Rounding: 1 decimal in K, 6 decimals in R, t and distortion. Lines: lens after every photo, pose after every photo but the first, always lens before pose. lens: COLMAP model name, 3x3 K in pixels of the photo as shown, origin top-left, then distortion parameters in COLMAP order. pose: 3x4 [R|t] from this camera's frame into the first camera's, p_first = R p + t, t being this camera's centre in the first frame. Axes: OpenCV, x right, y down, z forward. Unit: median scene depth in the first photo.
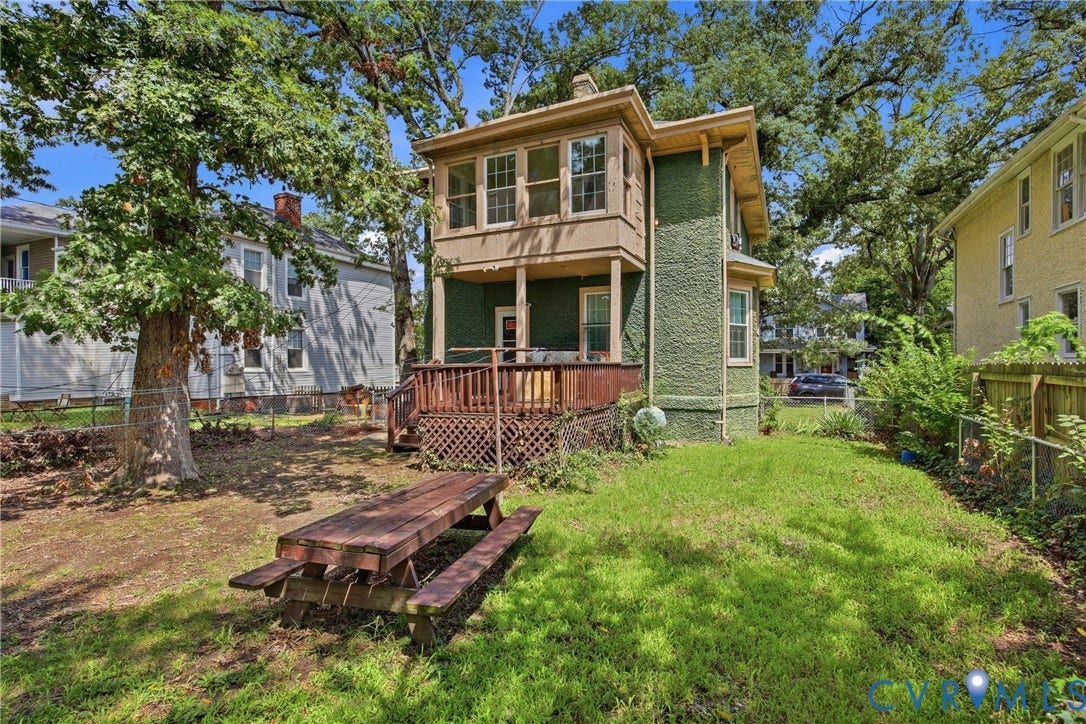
lens RADIAL K [[522.0, 0, 544.9], [0, 522.0, 366.9], [0, 0, 1]] dist [0.002847, 0.000178]
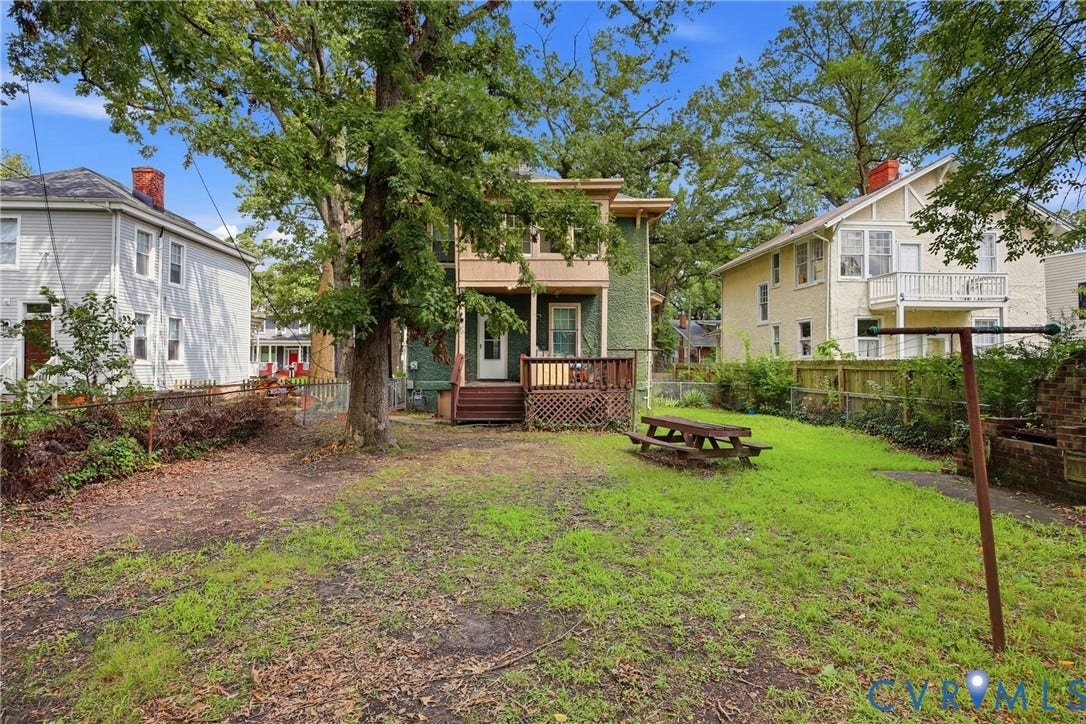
lens RADIAL K [[522.0, 0, 538.6], [0, 522.0, 358.3], [0, 0, 1]] dist [0.002847, 0.000178]
pose [[0.897646, 0.010437, 0.440594, -0.856638], [-0.005603, 0.999909, -0.012273, 0.014708], [-0.440682, 0.008548, 0.897622, -0.310271]]
